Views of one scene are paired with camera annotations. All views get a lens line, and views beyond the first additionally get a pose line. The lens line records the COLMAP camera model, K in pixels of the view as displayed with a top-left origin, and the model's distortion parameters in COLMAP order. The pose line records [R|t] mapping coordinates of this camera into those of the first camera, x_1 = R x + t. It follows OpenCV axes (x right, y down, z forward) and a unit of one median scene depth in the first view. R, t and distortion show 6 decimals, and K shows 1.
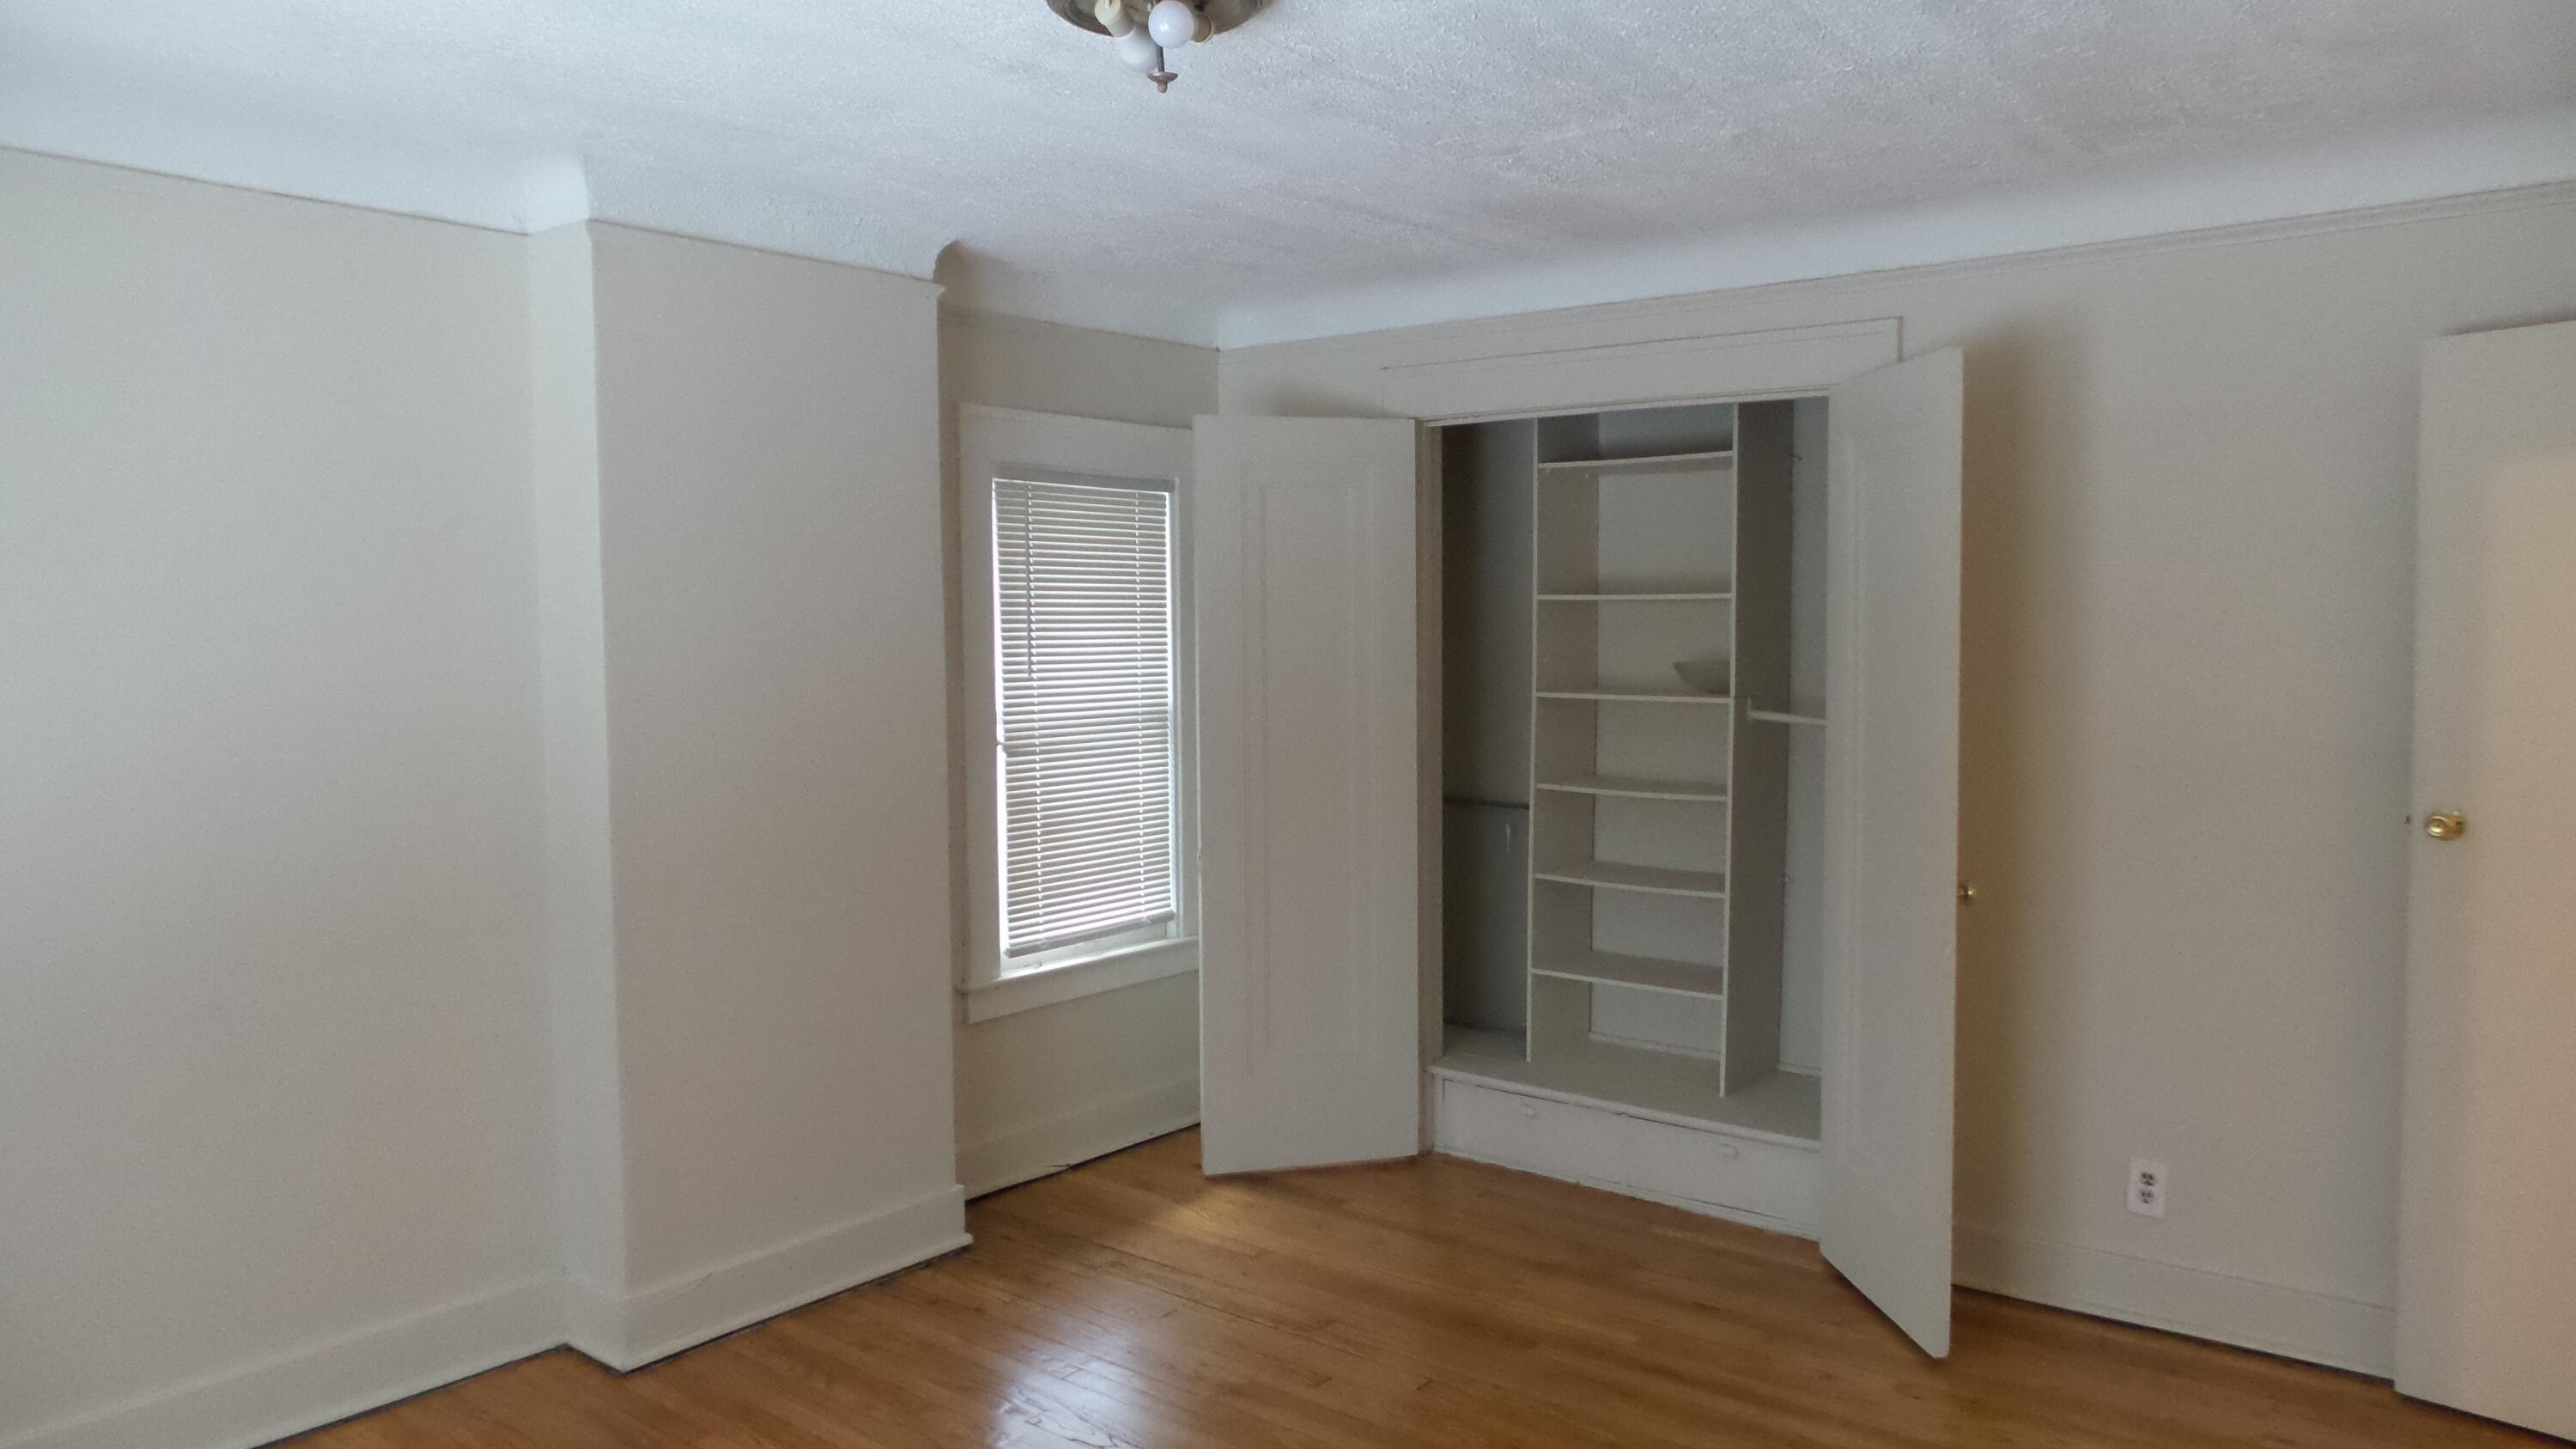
lens RADIAL K [[1771.0, 0, 1287.6], [0, 1771.0, 729.5], [0, 0, 1]] dist [-0.006802, -0.000543]
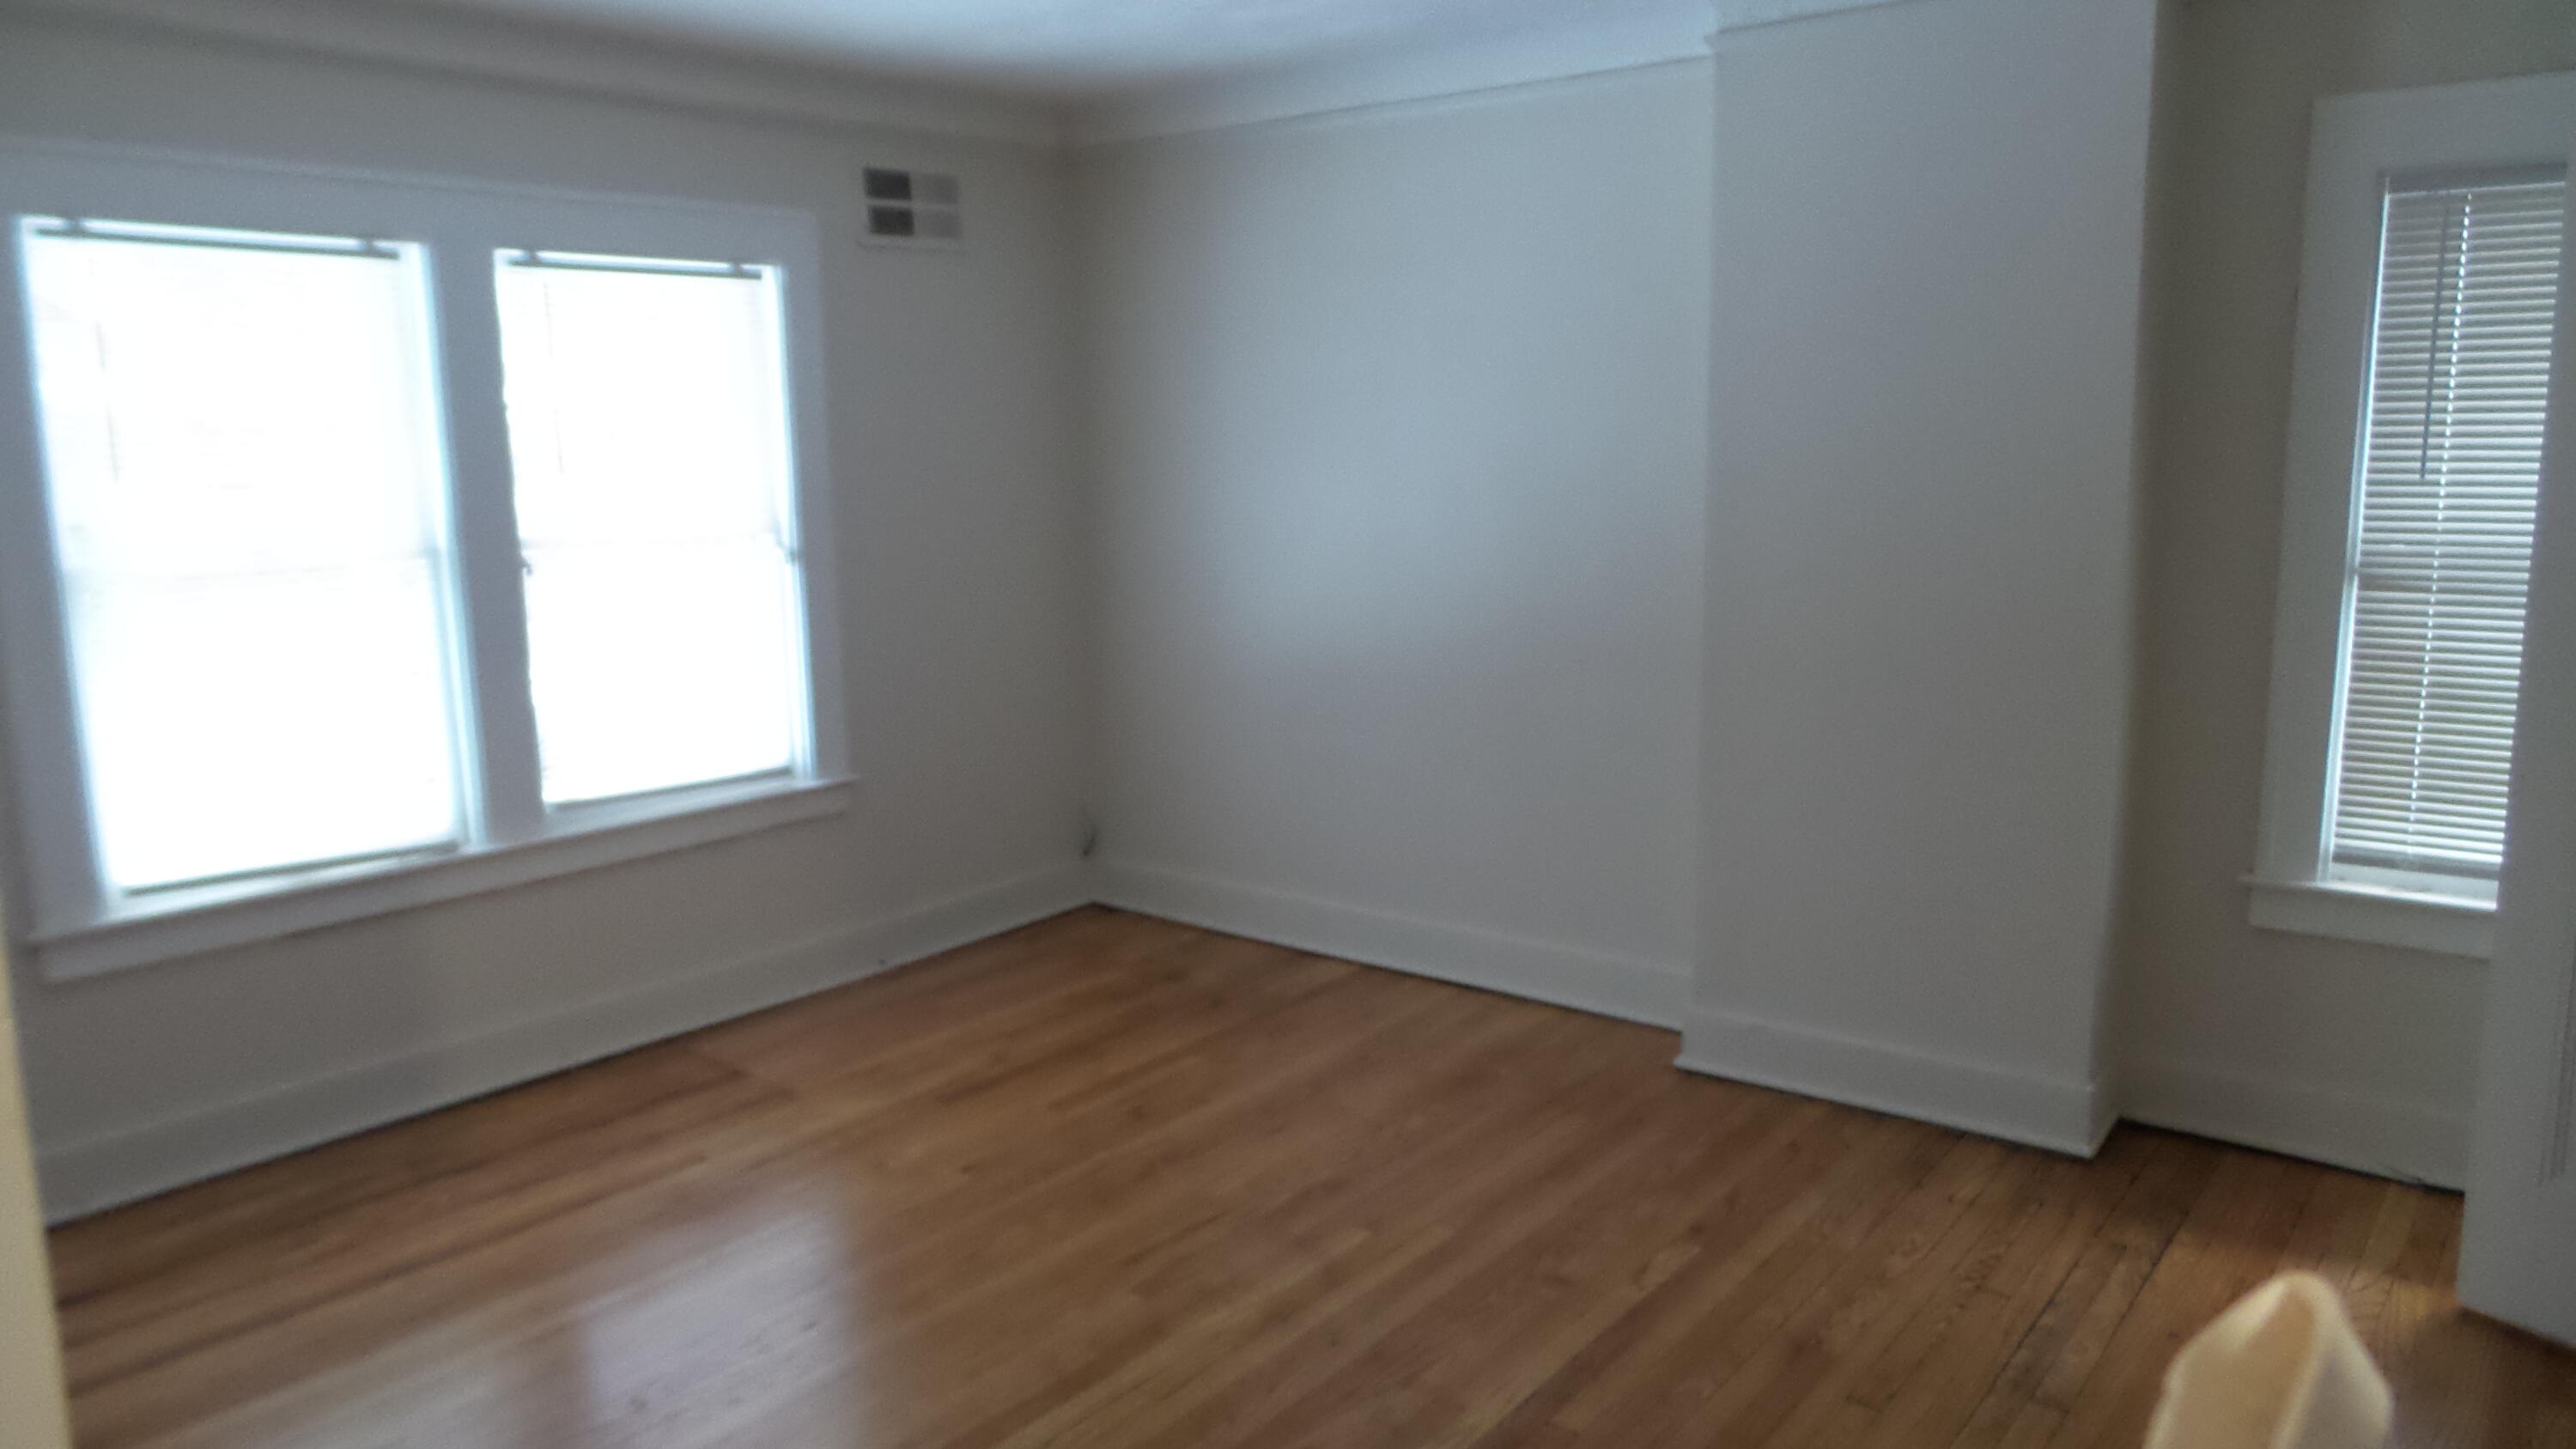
lens RADIAL K [[1771.0, 0, 1288.3], [0, 1771.0, 722.3], [0, 0, 1]] dist [-0.006802, -0.000543]
pose [[0.003922, 0.164533, -0.986364, 0.597082], [-0.048350, 0.985249, 0.164155, -0.030175], [0.998823, 0.047047, 0.011819, 0.594628]]
